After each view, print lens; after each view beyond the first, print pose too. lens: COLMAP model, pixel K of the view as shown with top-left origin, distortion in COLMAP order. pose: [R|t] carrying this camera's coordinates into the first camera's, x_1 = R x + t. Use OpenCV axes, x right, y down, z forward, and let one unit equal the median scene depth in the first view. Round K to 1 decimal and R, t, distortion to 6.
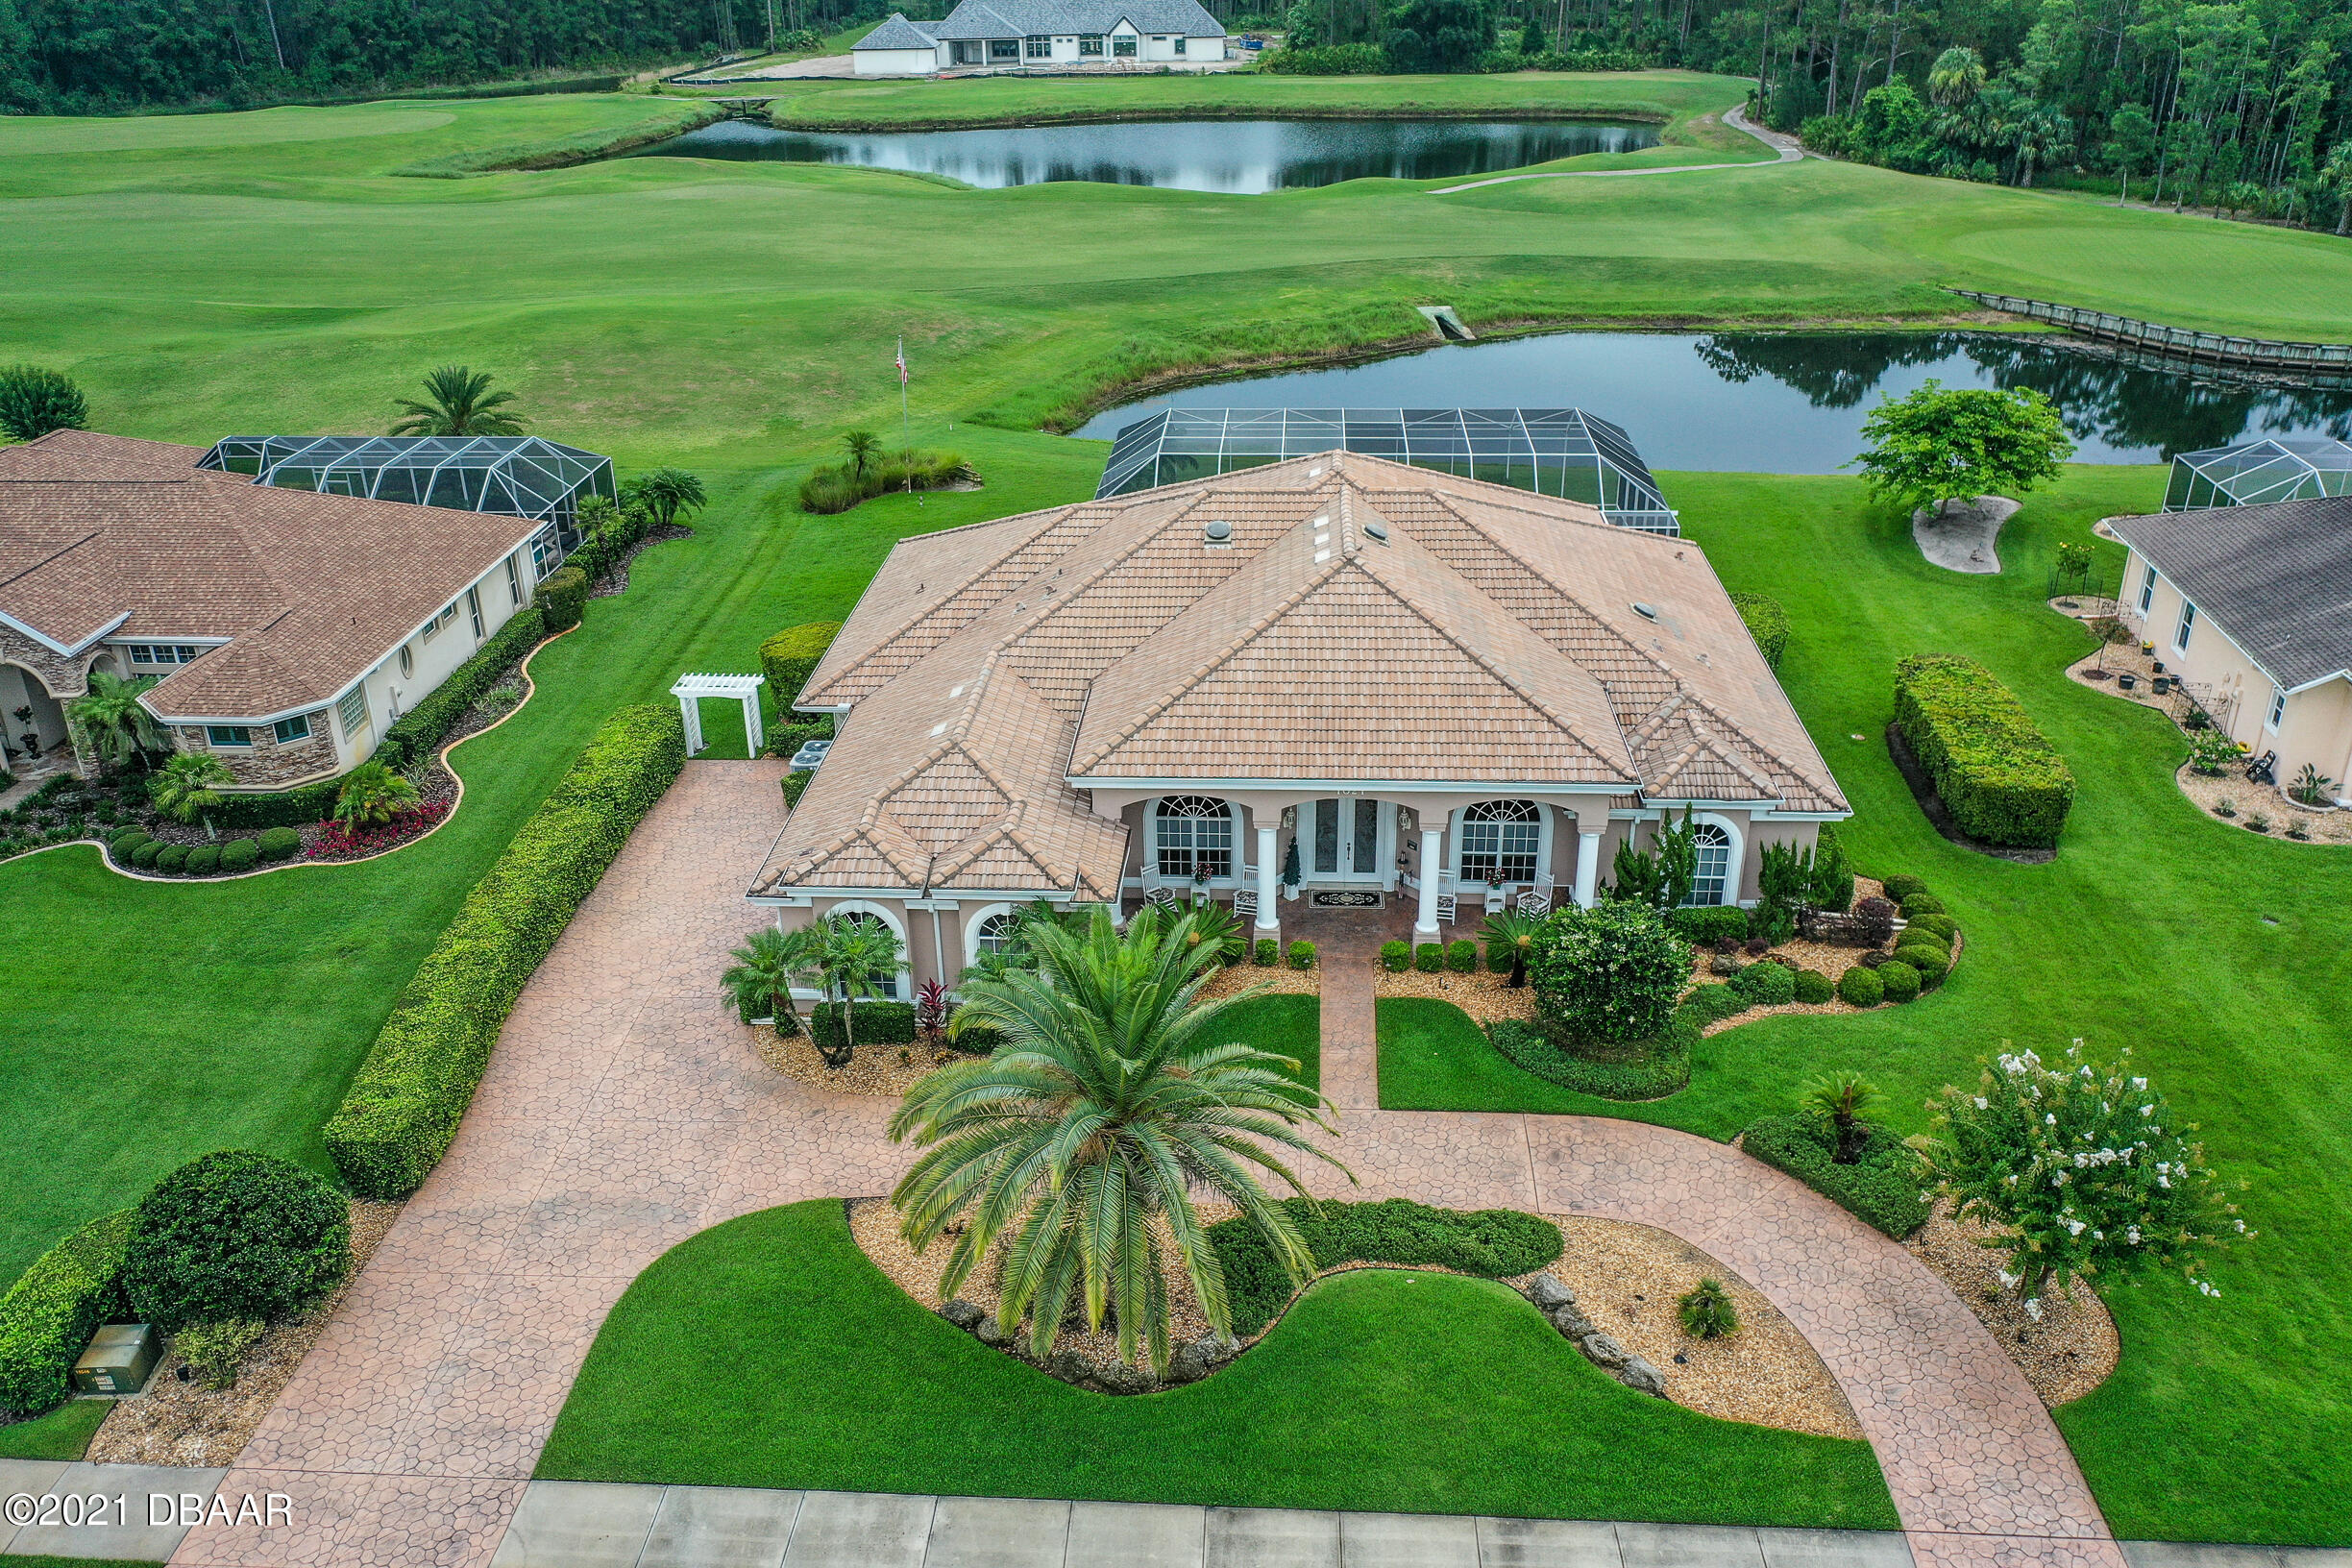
lens RADIAL K [[1856.3, 0, 1175.6], [0, 1856.3, 780.2], [0, 0, 1]] dist [-0.000427, 0.010251]
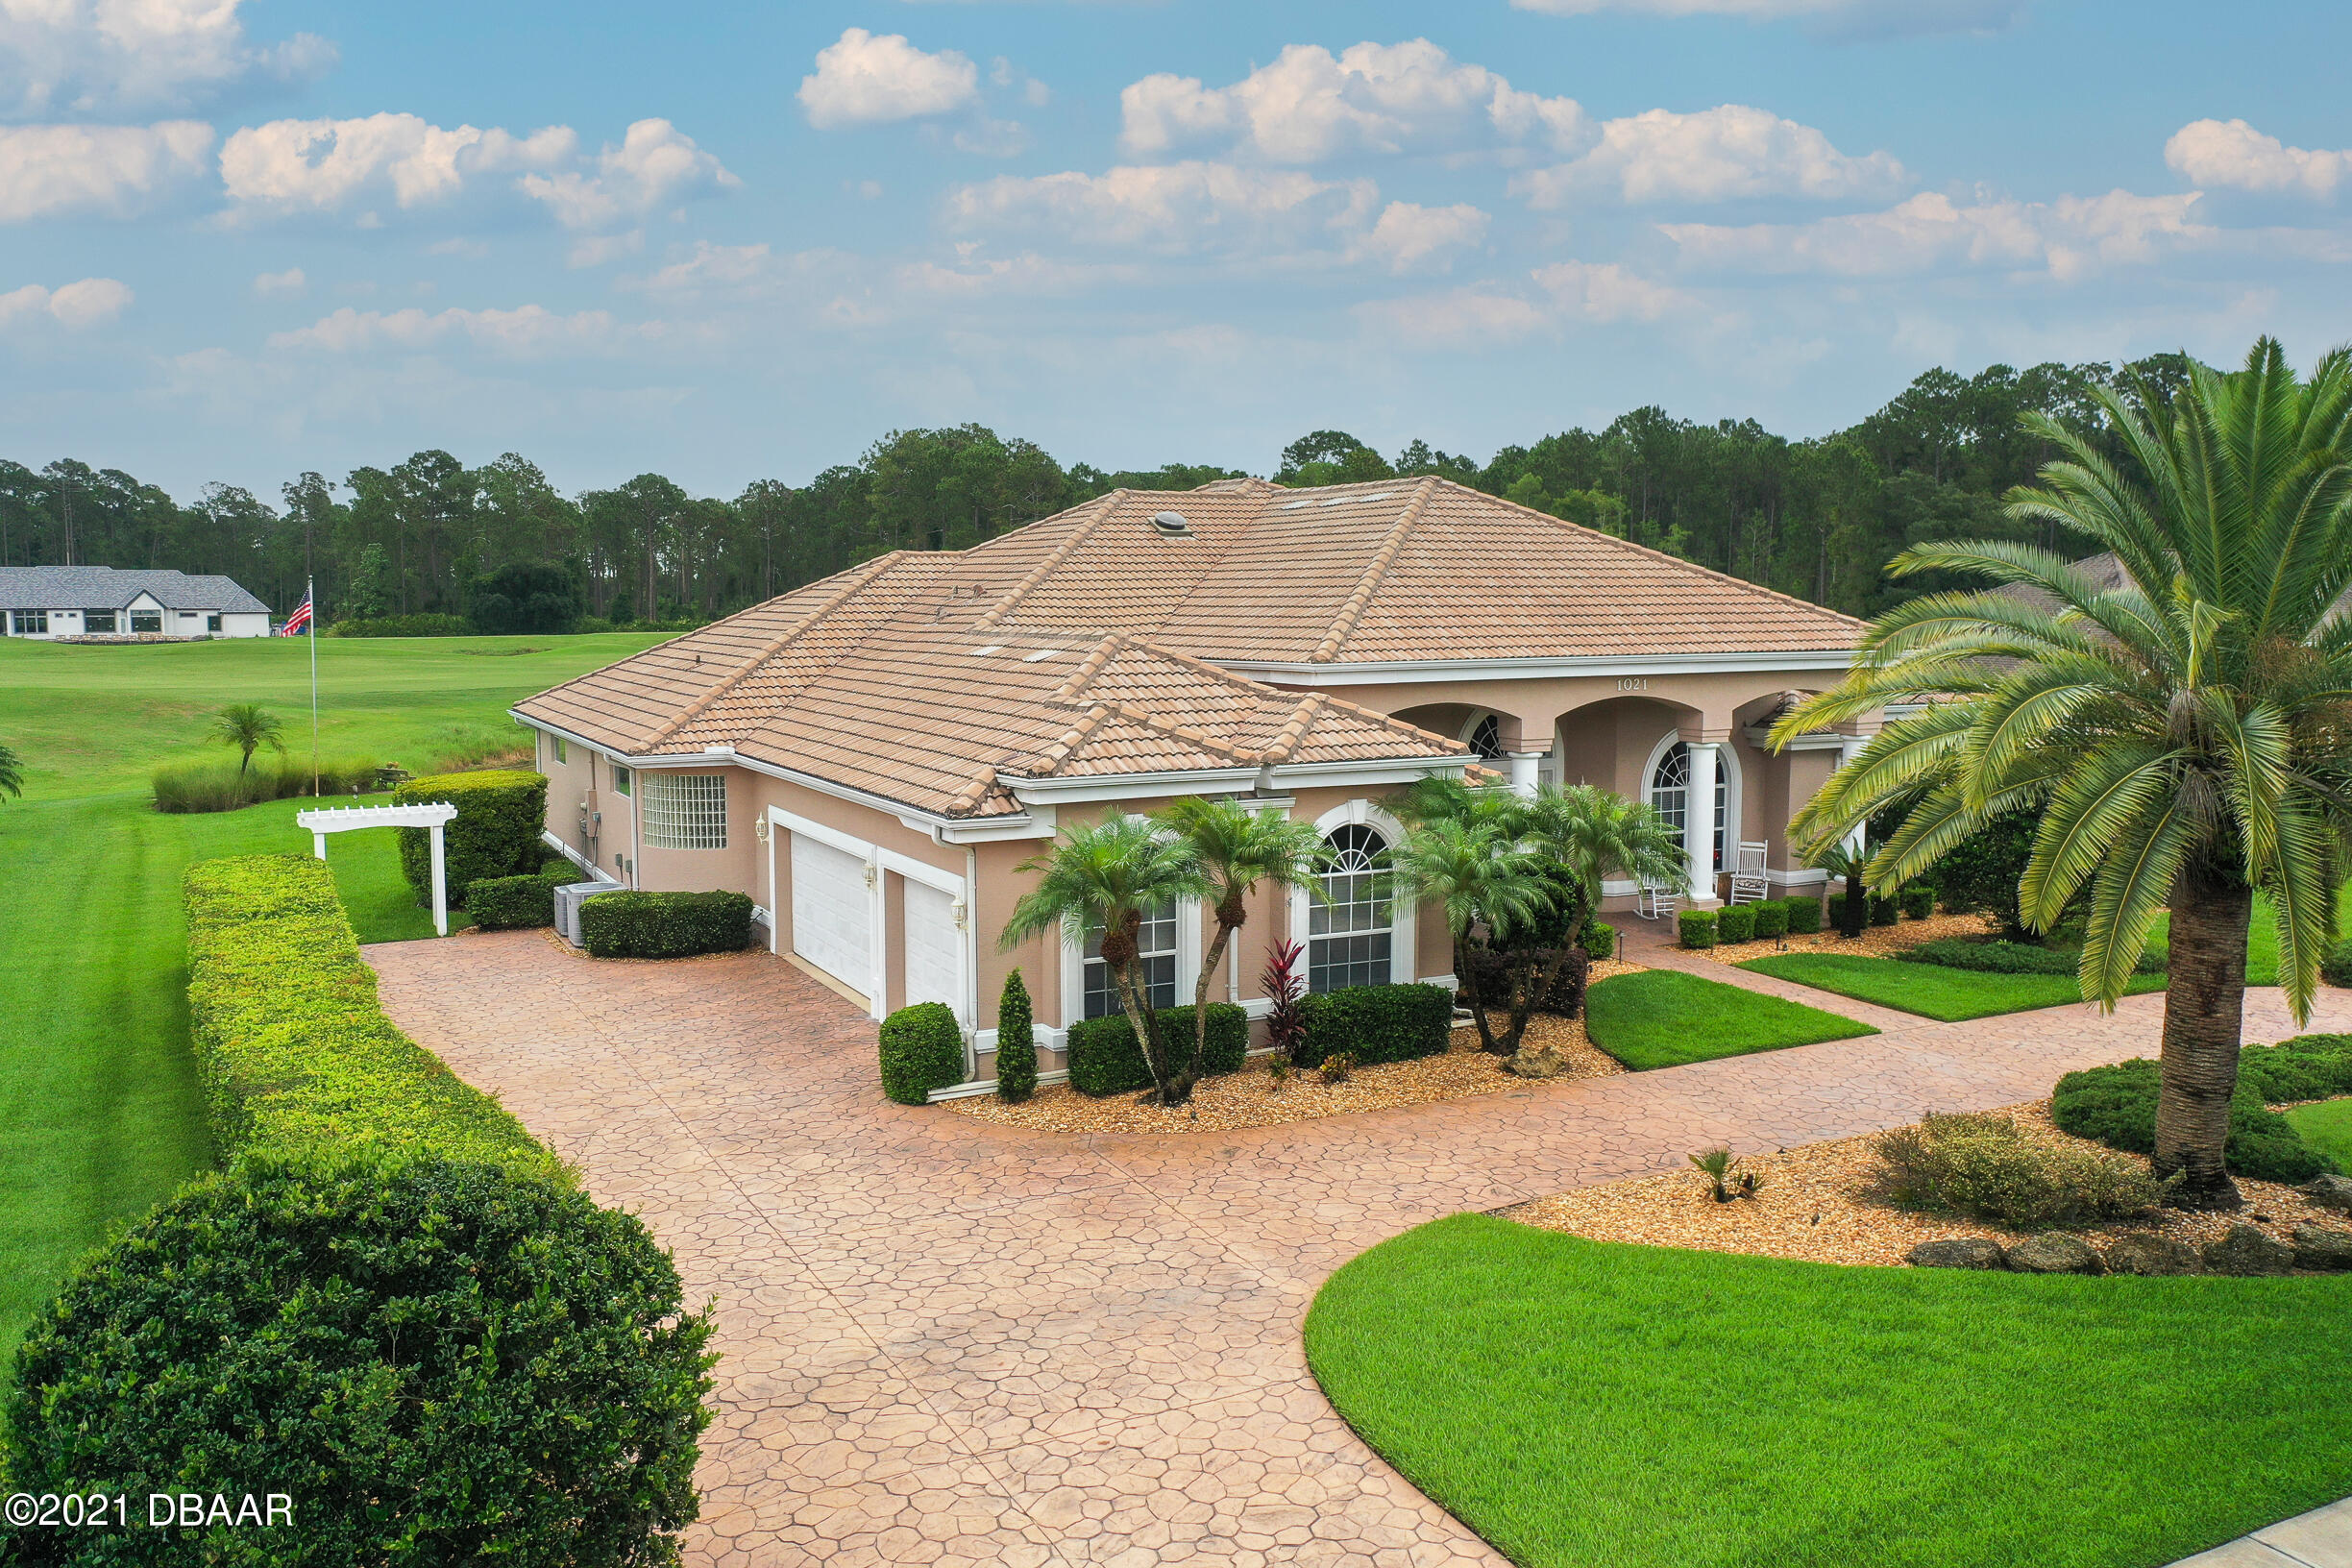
lens RADIAL K [[1856.3, 0, 1166.0], [0, 1856.3, 788.8], [0, 0, 1]] dist [-0.000427, 0.010251]
pose [[0.856471, -0.037181, 0.514854, -0.163158], [0.211328, 0.935242, -0.284010, 0.078928], [-0.470954, 0.352050, 0.808866, 0.193337]]
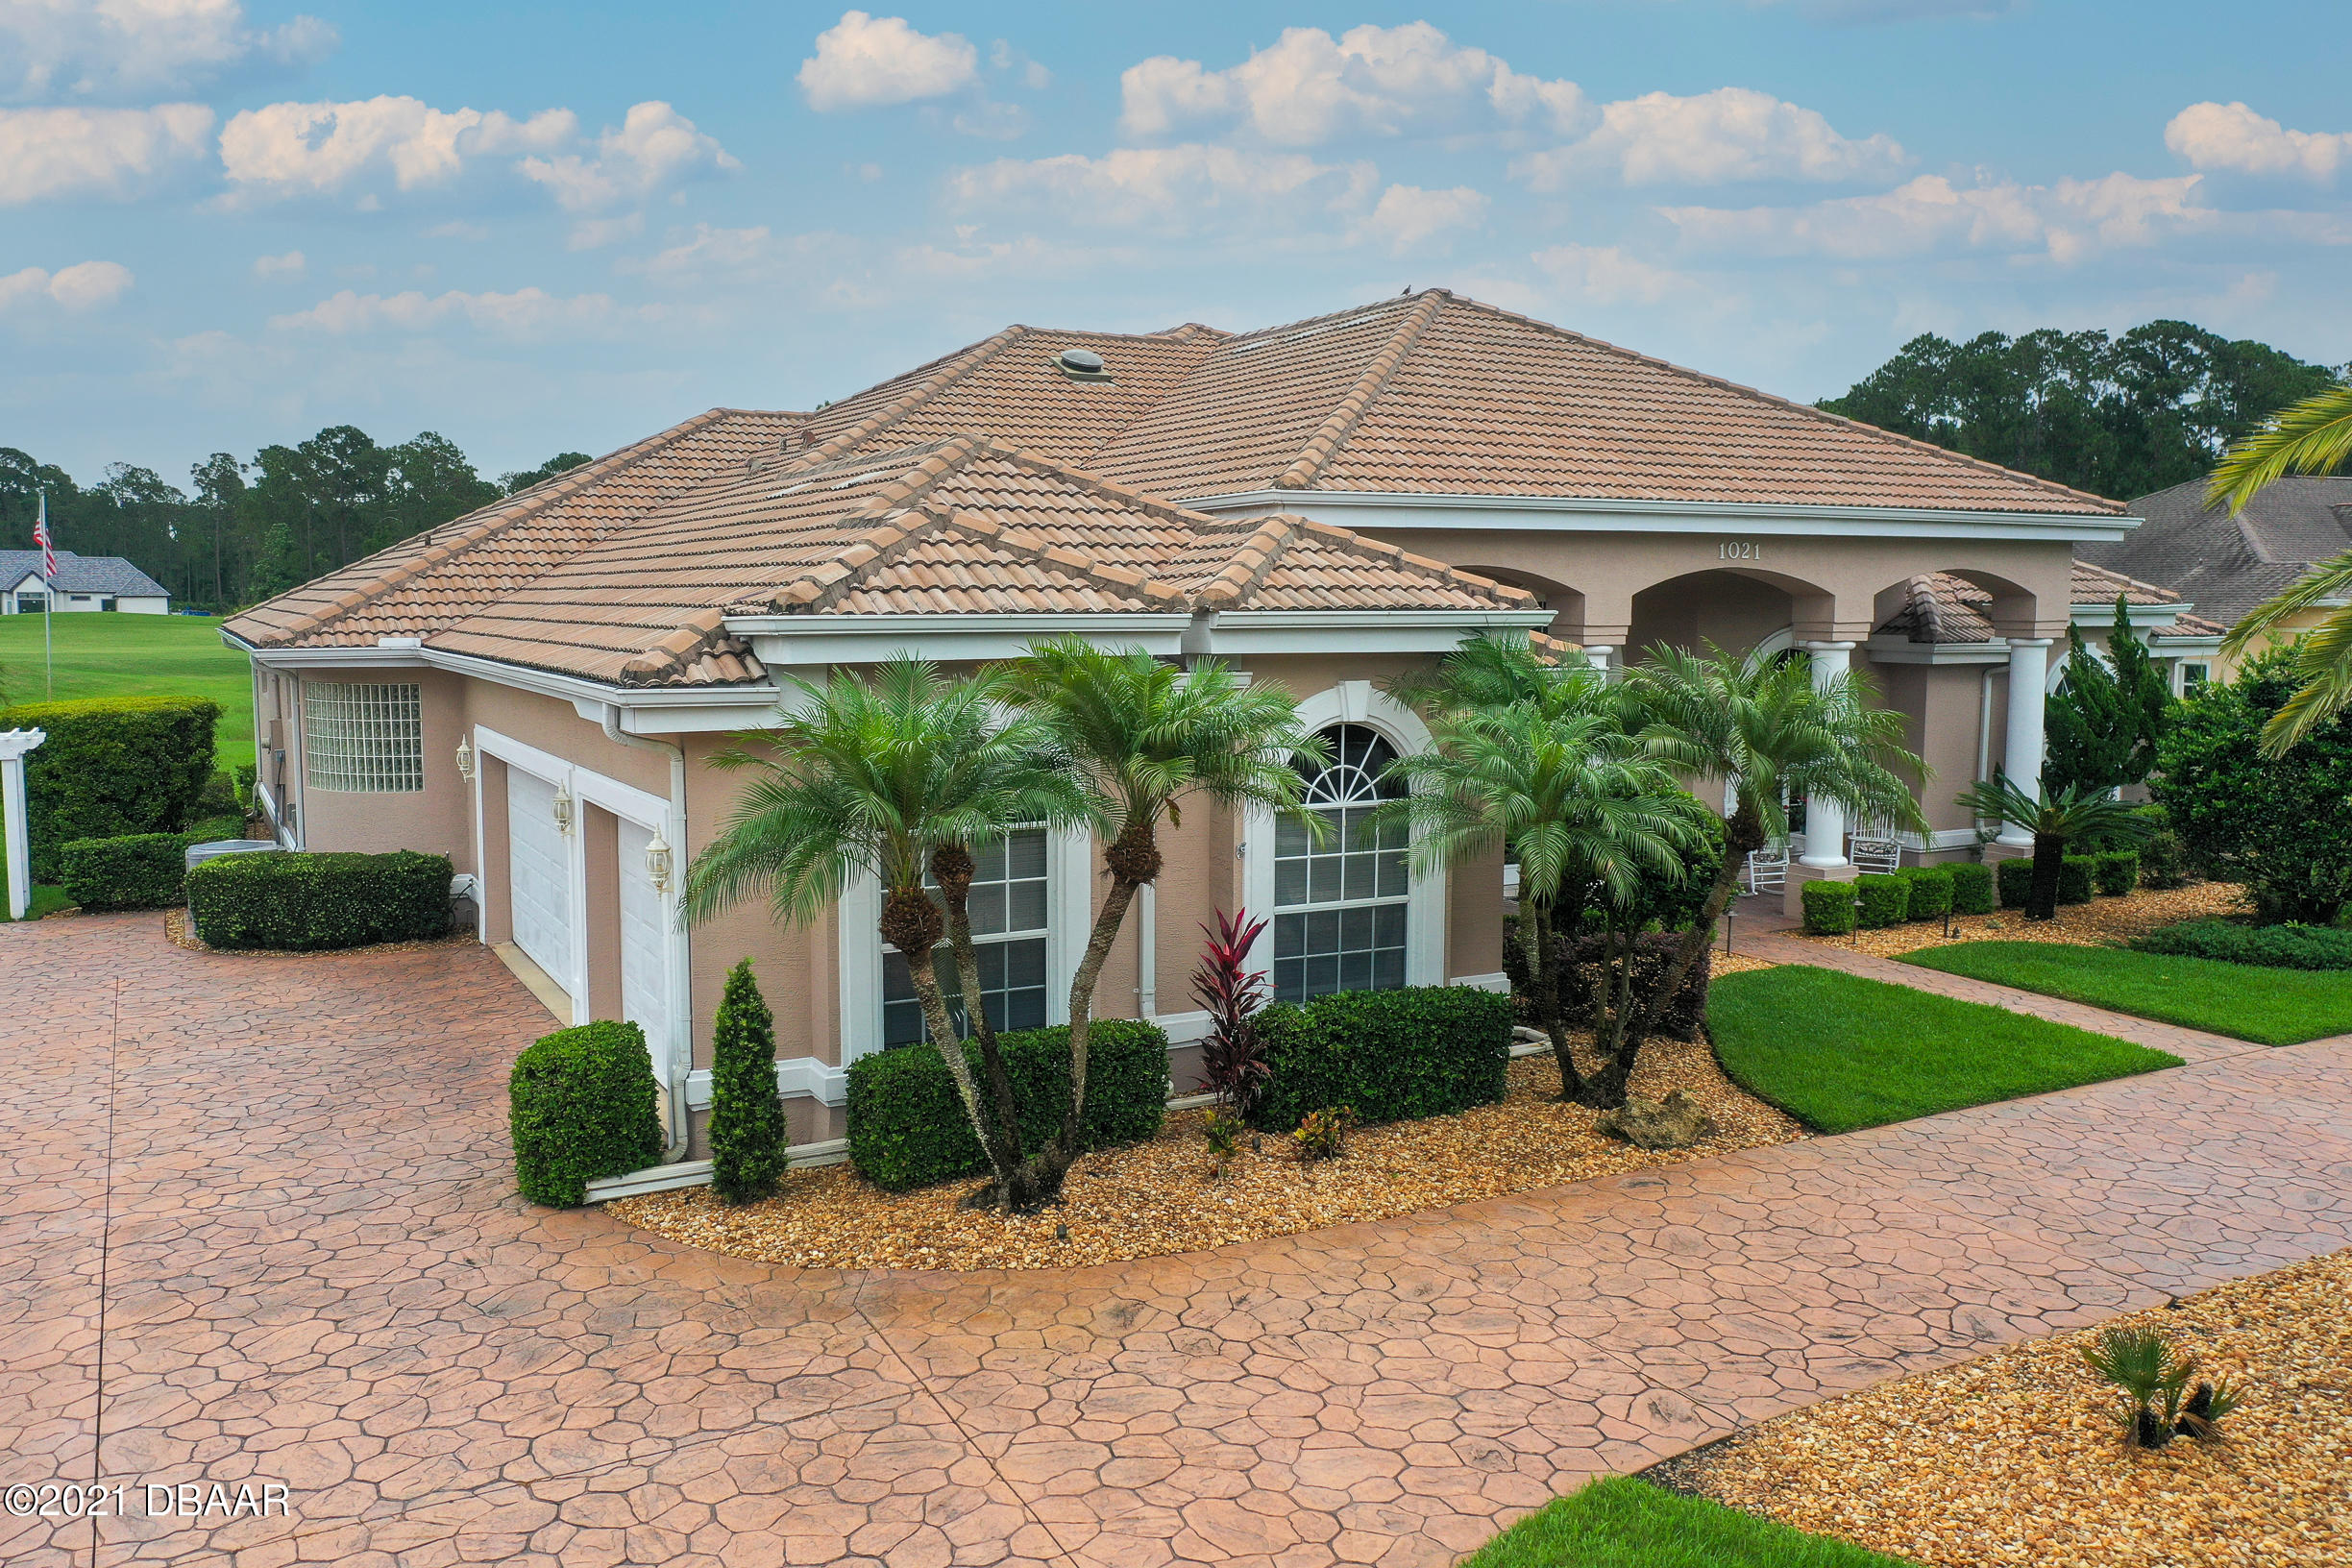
lens RADIAL K [[1856.3, 0, 1164.7], [0, 1856.3, 781.9], [0, 0, 1]] dist [-0.000427, 0.010251]
pose [[0.843765, -0.033504, 0.535667, -0.113969], [0.217181, 0.934002, -0.283677, 0.064083], [-0.490809, 0.355693, 0.795354, 0.263696]]
